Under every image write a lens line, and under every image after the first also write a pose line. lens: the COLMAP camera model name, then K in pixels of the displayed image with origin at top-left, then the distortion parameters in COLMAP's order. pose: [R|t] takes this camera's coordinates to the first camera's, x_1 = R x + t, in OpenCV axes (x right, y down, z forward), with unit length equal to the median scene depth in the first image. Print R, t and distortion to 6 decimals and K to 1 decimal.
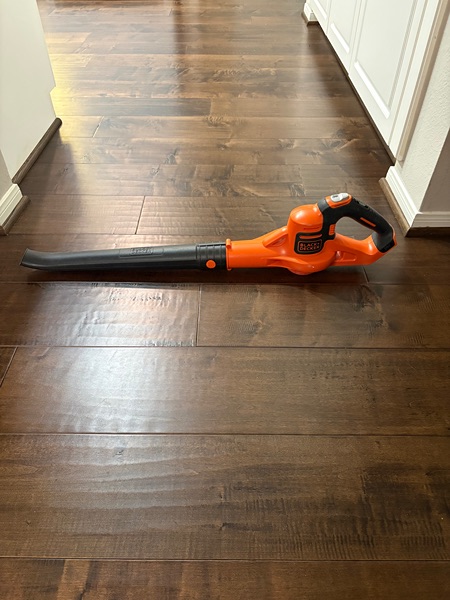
lens RADIAL K [[454.9, 0, 224.8], [0, 454.9, 298.4], [0, 0, 1]] dist [0.028408, -0.013481]
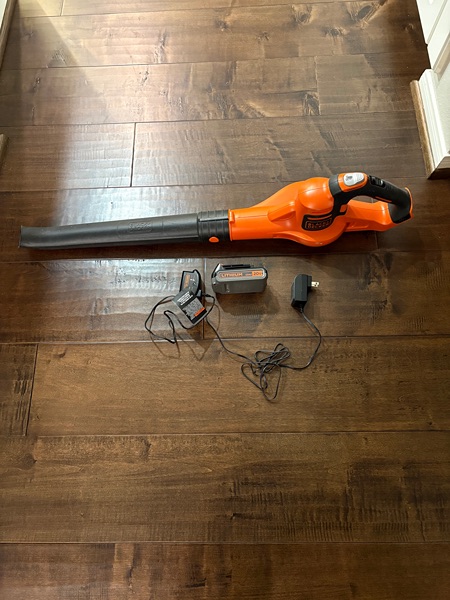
lens RADIAL K [[454.9, 0, 225.8], [0, 454.9, 299.4], [0, 0, 1]] dist [0.028408, -0.013481]
pose [[0.998717, -0.031477, -0.039663, 0.032299], [0.045934, 0.892810, 0.448085, -0.443376], [0.021307, -0.449332, 0.893111, 0.099526]]
